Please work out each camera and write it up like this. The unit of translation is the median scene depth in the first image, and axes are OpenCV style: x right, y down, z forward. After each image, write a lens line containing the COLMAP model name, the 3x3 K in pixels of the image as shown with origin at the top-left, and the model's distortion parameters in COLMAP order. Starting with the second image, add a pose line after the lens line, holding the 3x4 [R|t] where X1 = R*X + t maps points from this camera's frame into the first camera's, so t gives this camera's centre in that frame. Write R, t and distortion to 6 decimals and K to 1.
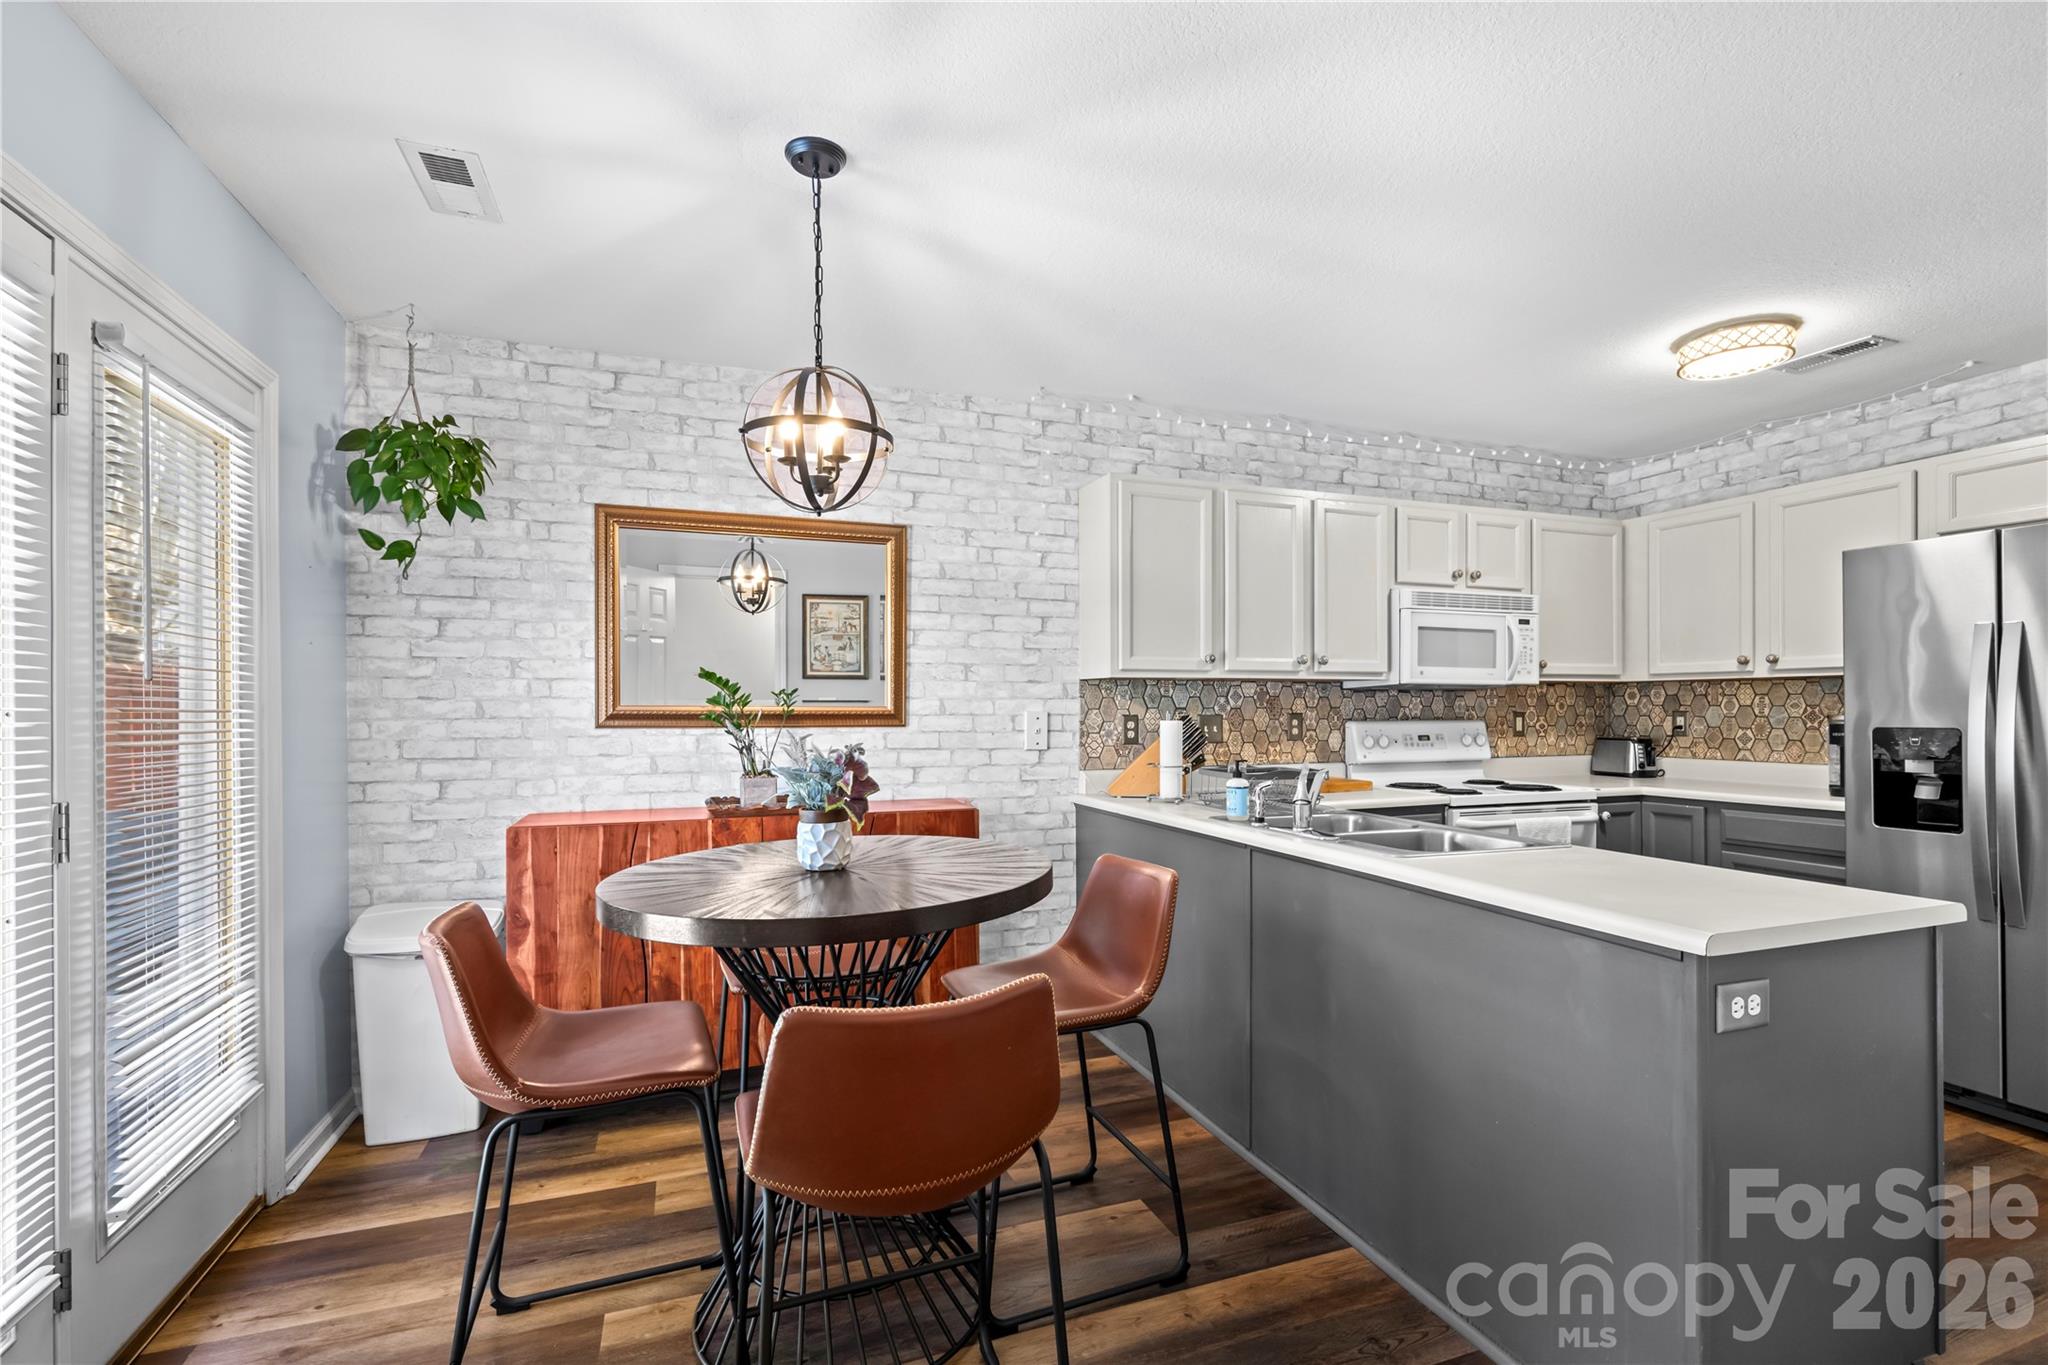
lens RADIAL K [[913.0, 0, 1030.5], [0, 913.0, 707.7], [0, 0, 1]] dist [0.001723, -0.000595]
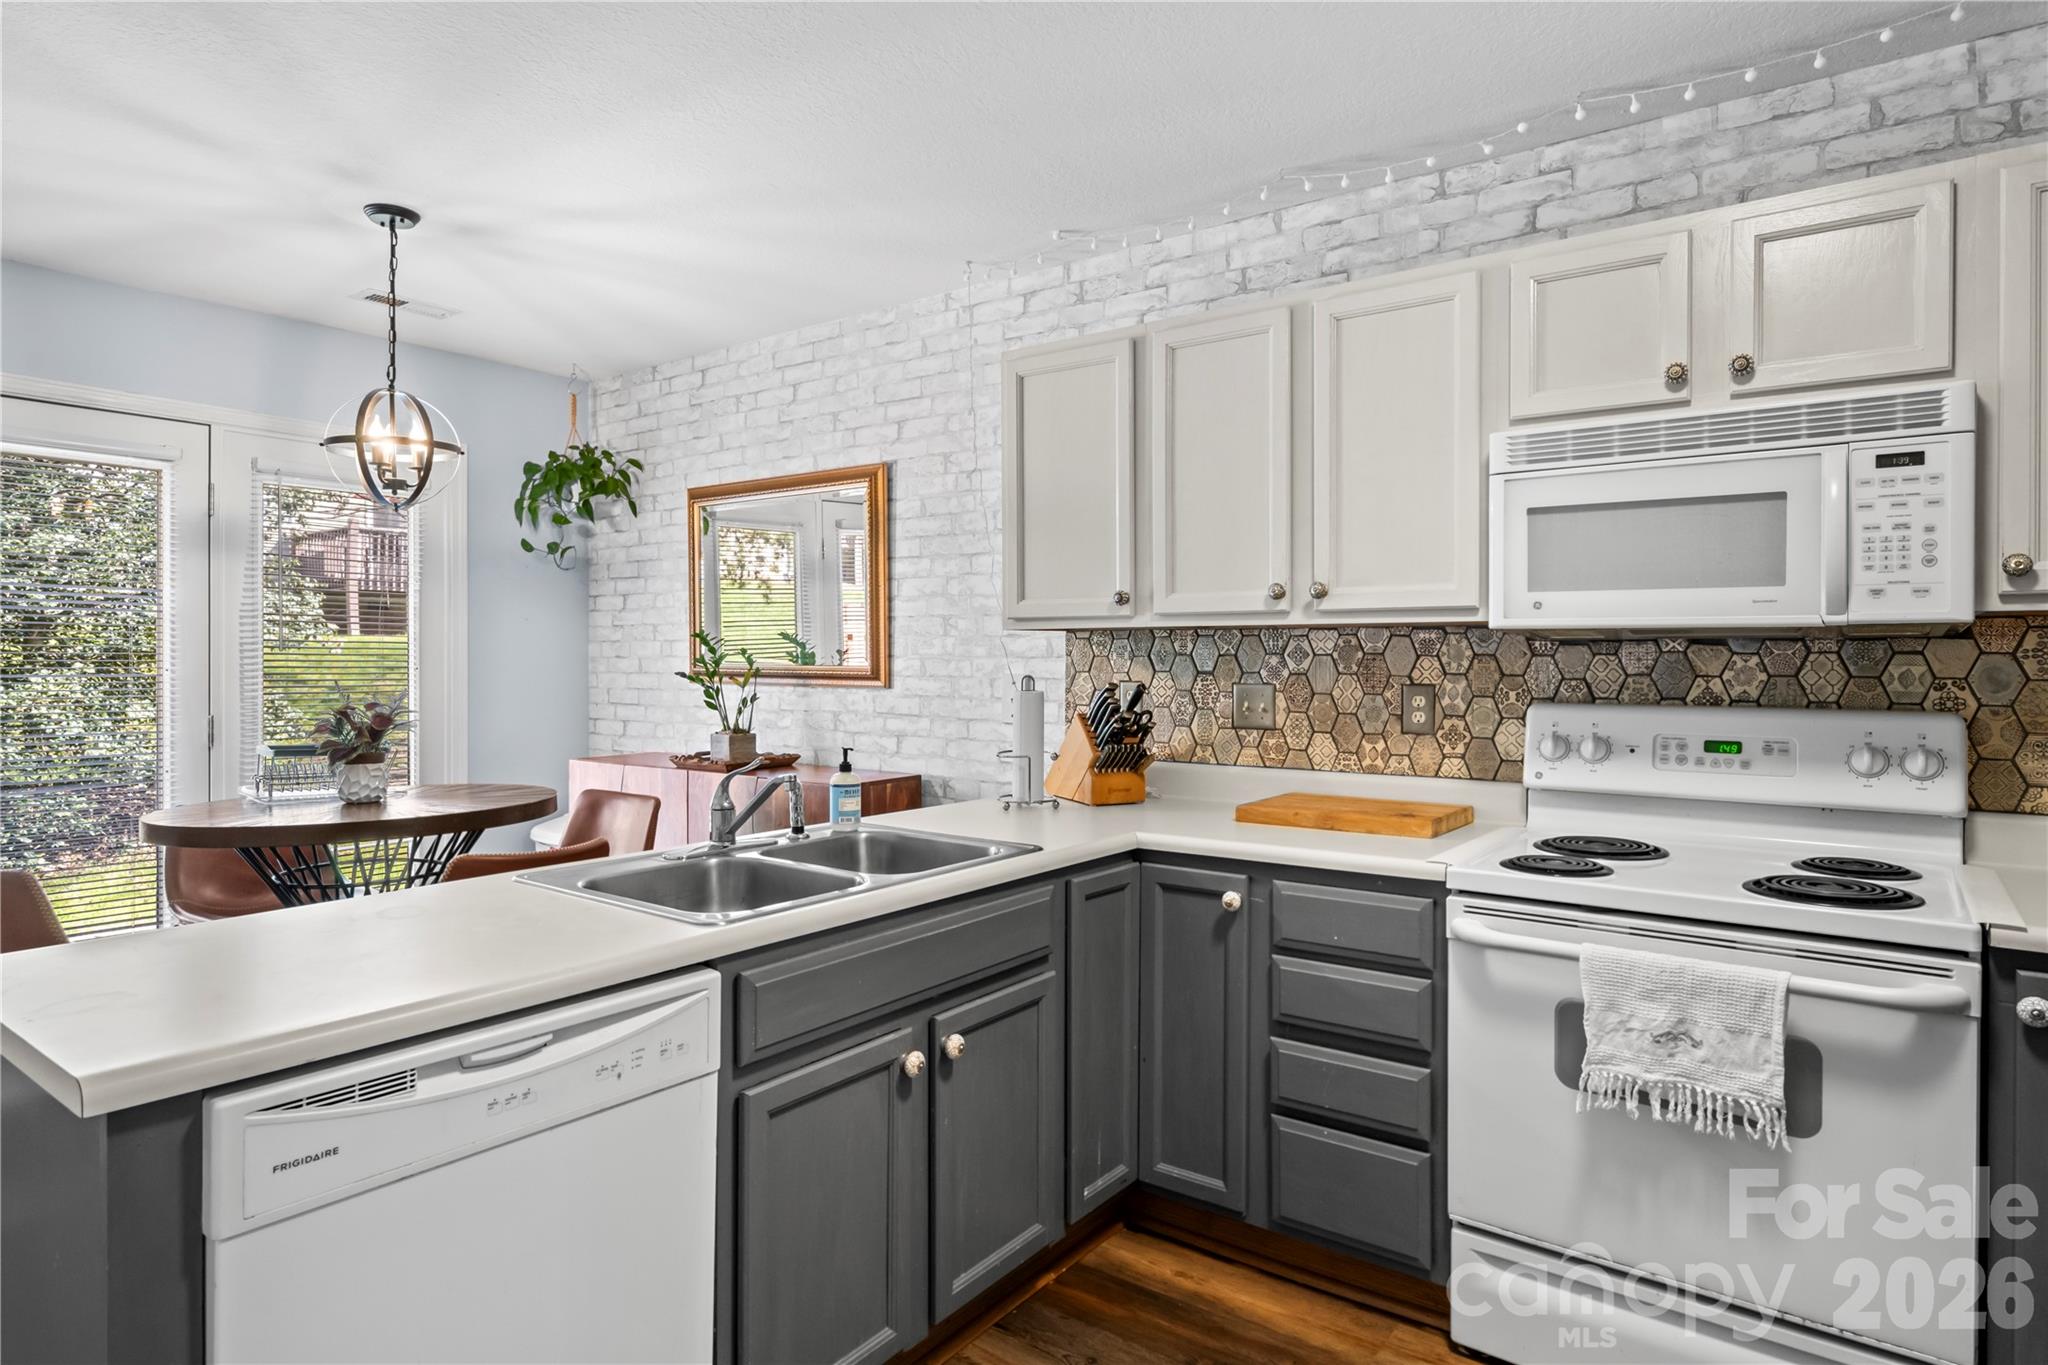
lens RADIAL K [[1137.5, 0, 1030.7], [0, 1137.5, 659.5], [0, 0, 1]] dist [0.000102, -0.001572]
pose [[0.548934, 0.005911, -0.835845, 0.782016], [-0.001863, 0.999981, 0.005847, -0.013256], [0.835863, -0.001652, 0.548935, 0.461274]]
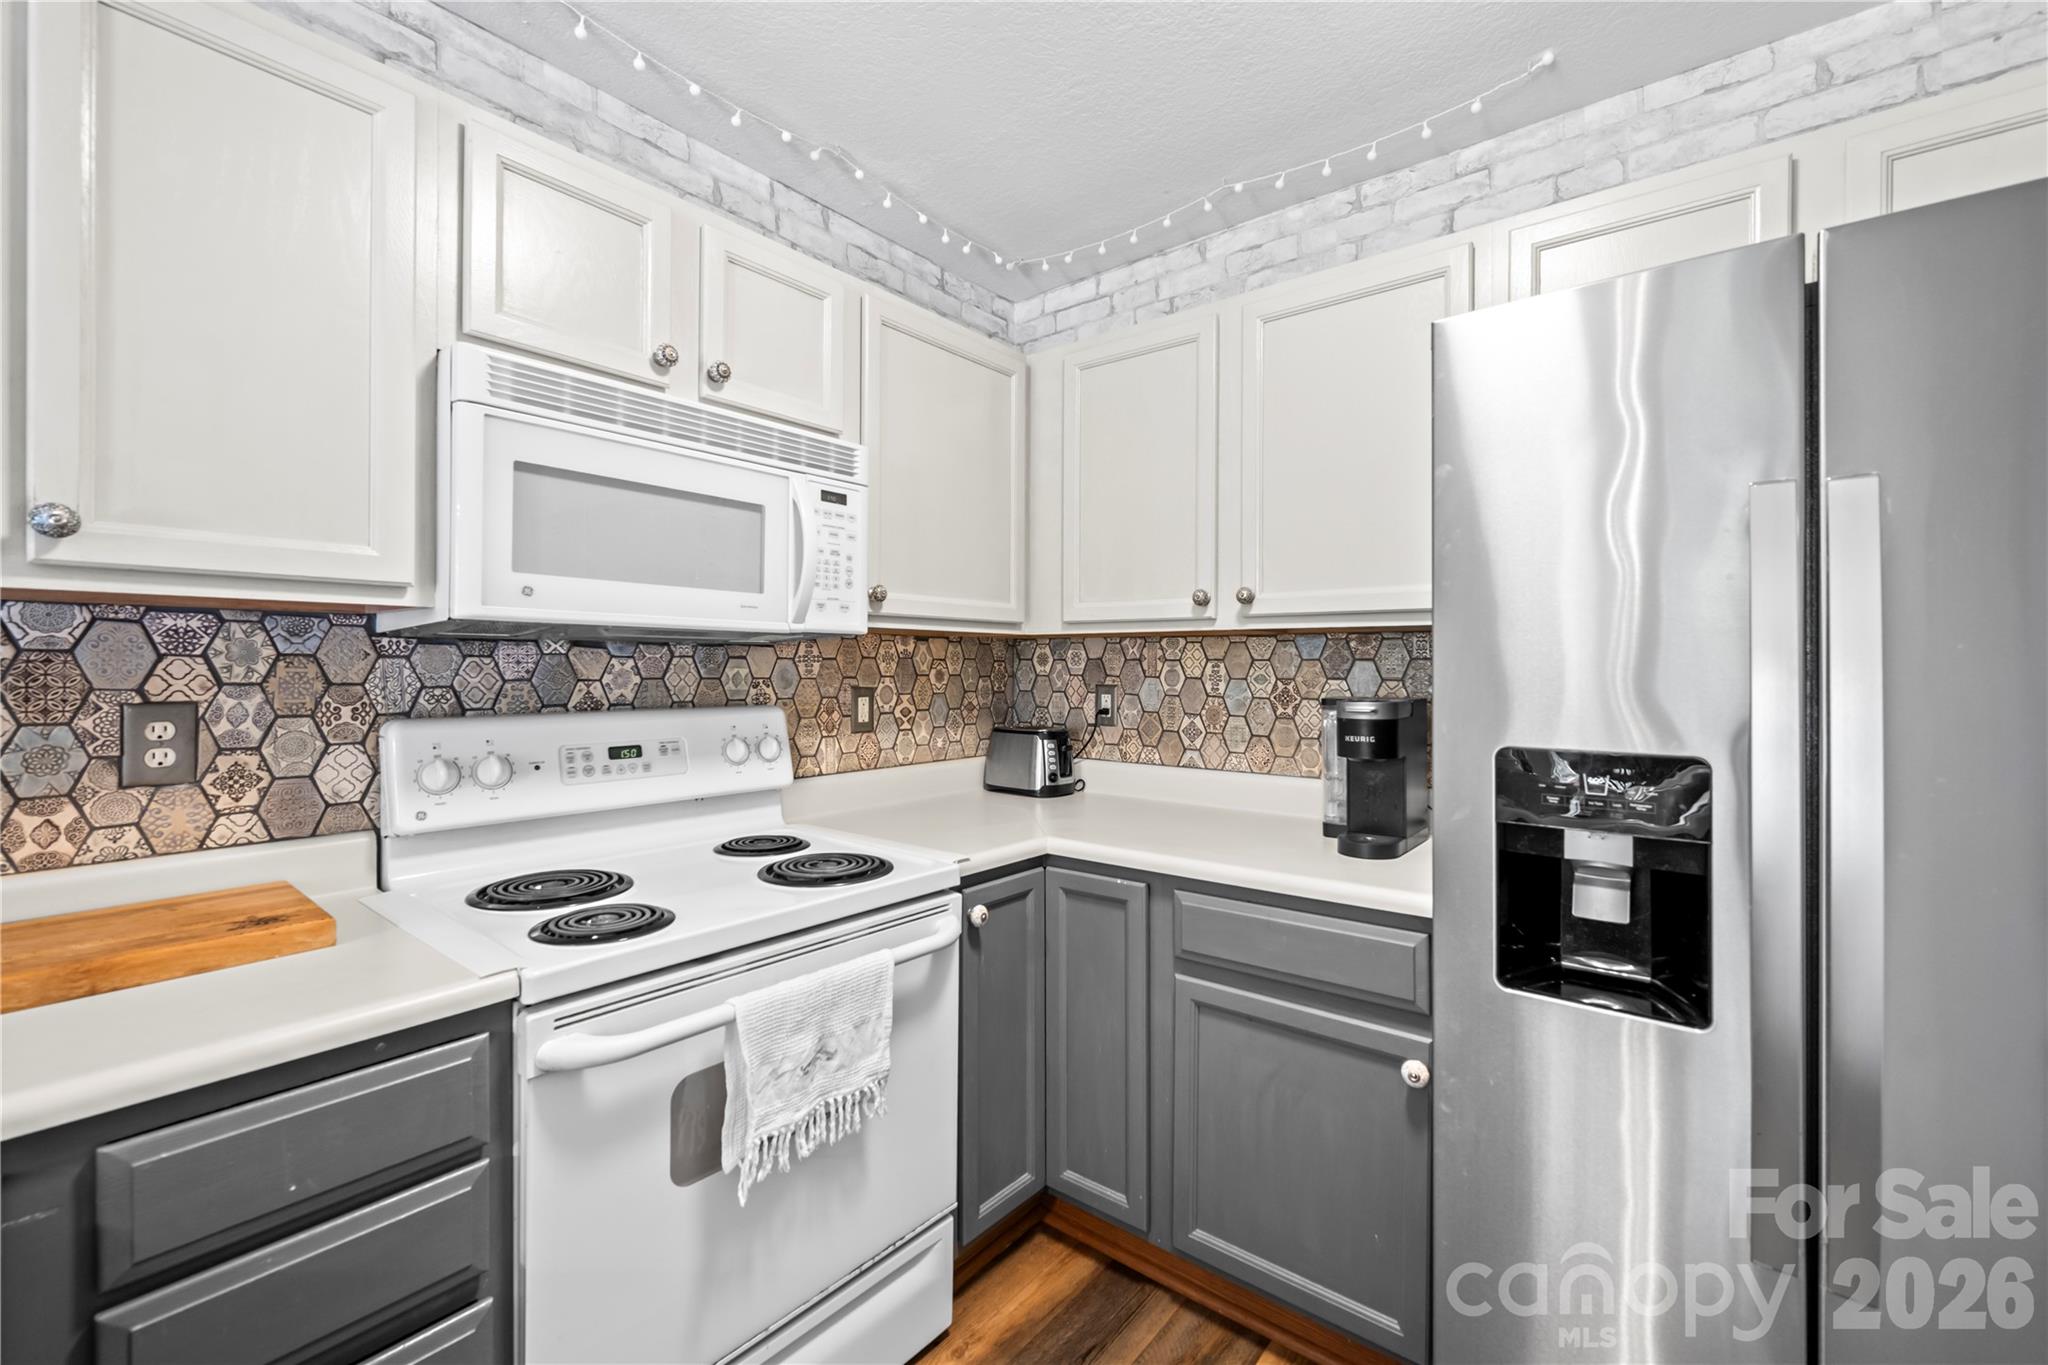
lens RADIAL K [[850.8, 0, 1034.6], [0, 850.8, 666.8], [0, 0, 1]] dist [-0.004888, 0.000805]
pose [[0.856553, 0.005644, 0.516028, 0.430010], [-0.006986, 0.999975, 0.000658, -0.010079], [-0.516012, -0.004169, 0.856571, 0.613915]]
